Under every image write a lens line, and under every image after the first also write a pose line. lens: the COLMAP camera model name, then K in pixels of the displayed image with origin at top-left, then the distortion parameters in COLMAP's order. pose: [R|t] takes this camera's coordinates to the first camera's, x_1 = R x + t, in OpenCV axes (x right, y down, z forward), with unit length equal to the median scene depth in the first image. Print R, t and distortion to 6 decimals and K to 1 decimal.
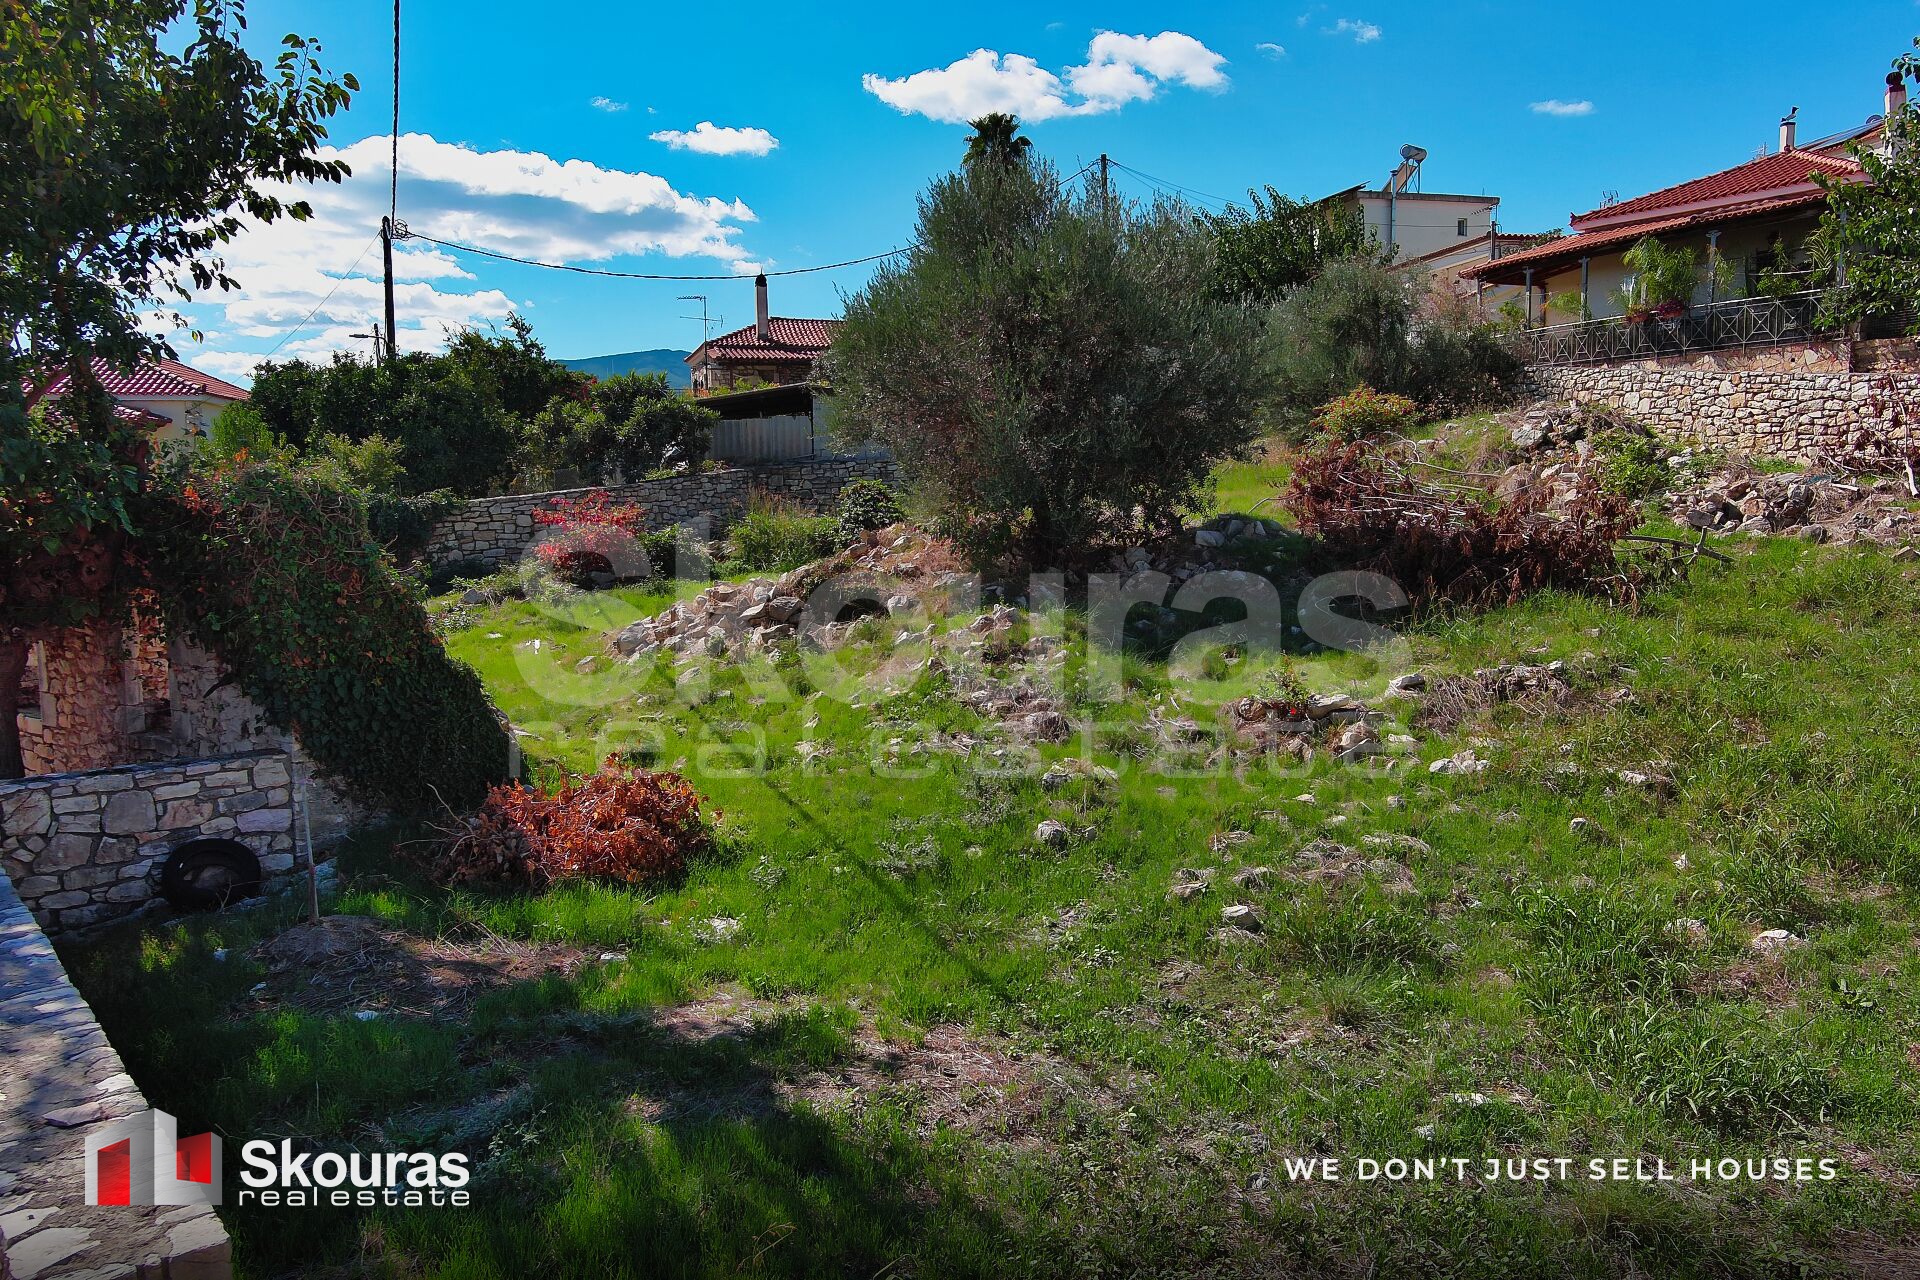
lens RADIAL K [[1482.0, 0, 959.8], [0, 1482.0, 636.4], [0, 0, 1]] dist [0.018150, -0.015821]
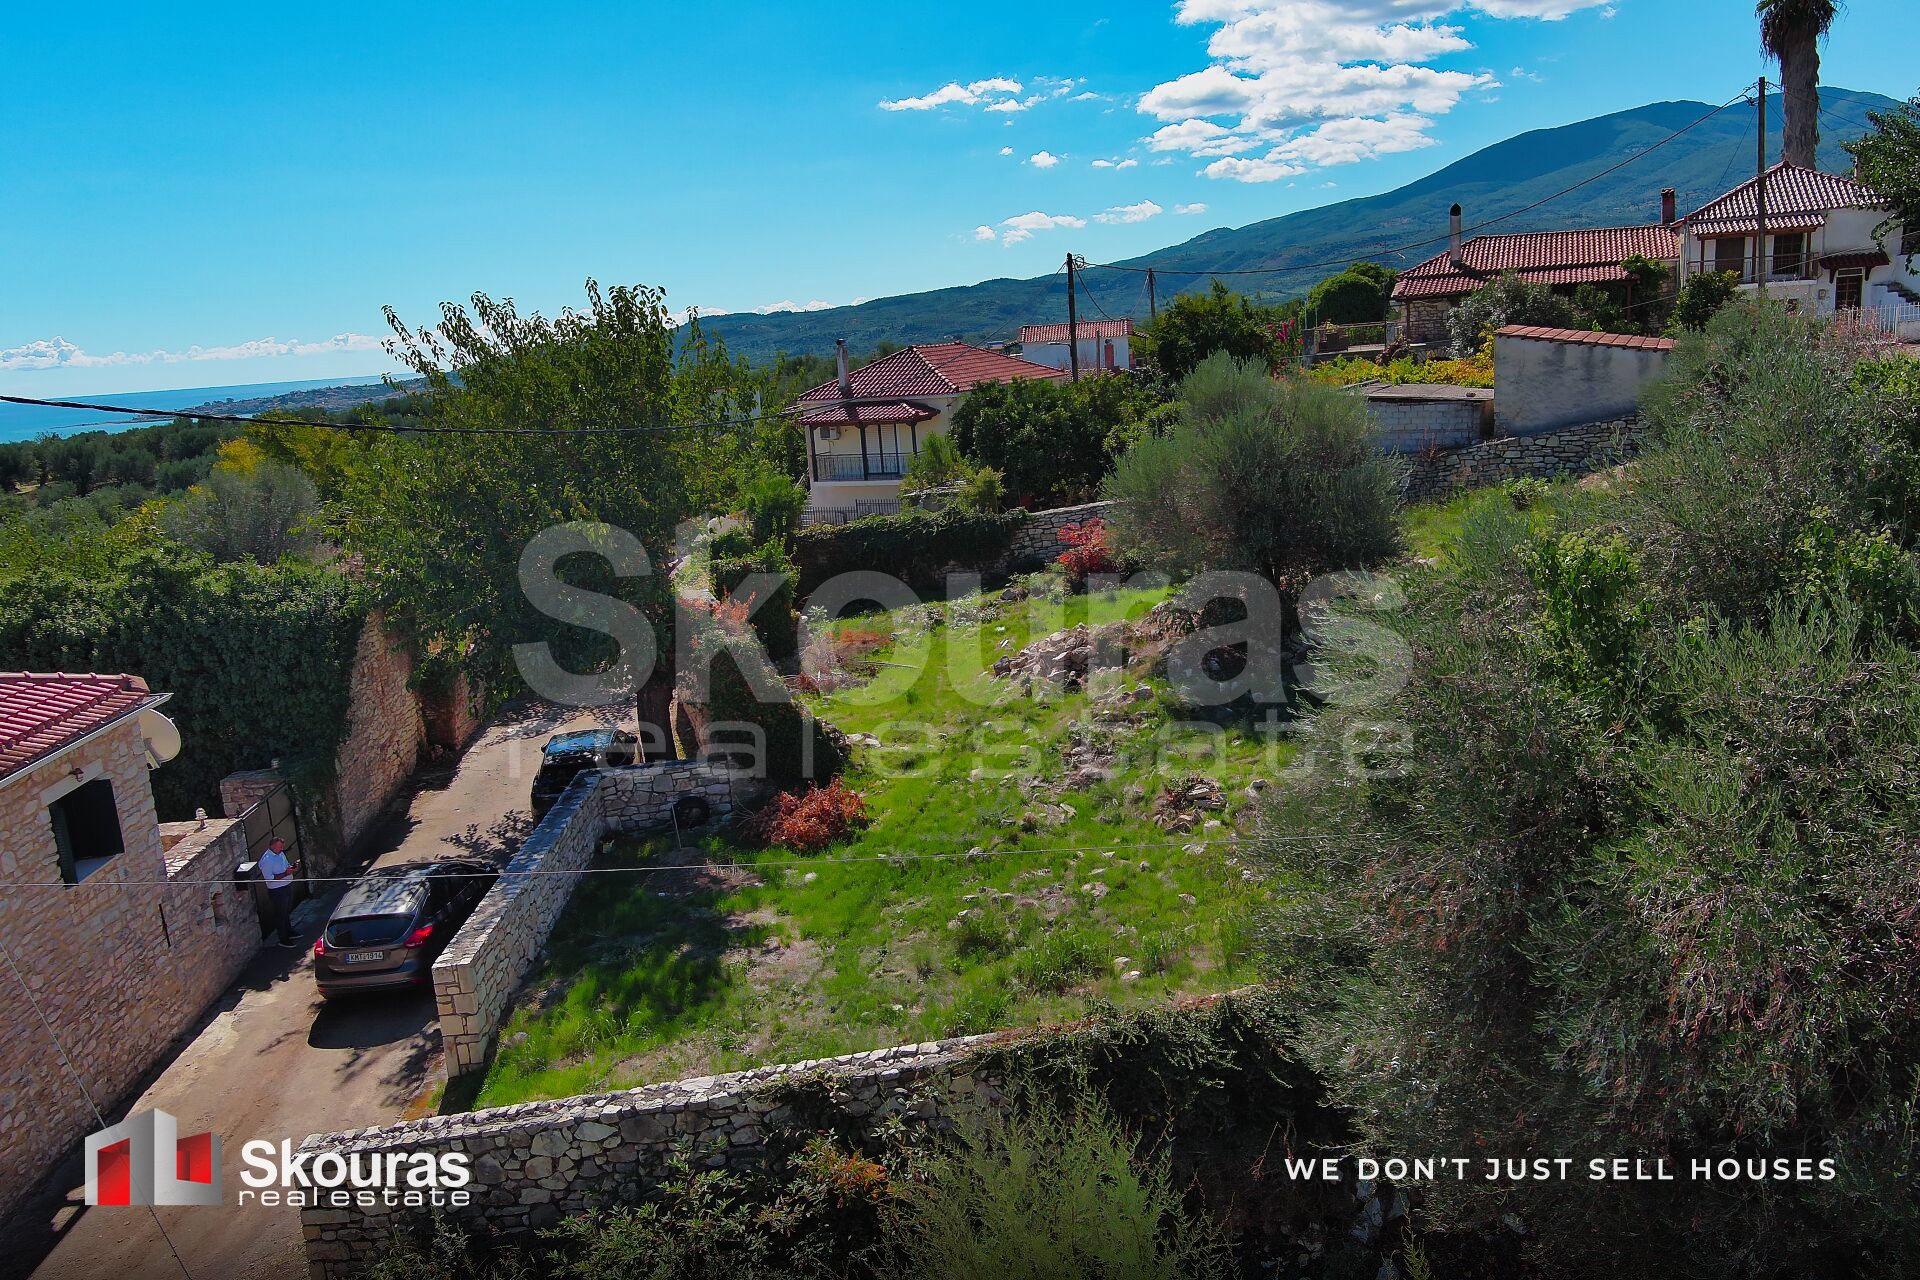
lens RADIAL K [[1482.0, 0, 951.5], [0, 1482.0, 643.6], [0, 0, 1]] dist [0.018150, -0.015821]
pose [[0.808814, 0.077042, -0.582996, 0.684744], [0.006394, 0.990170, 0.139720, -0.249913], [0.588029, -0.116735, 0.800371, -0.351284]]
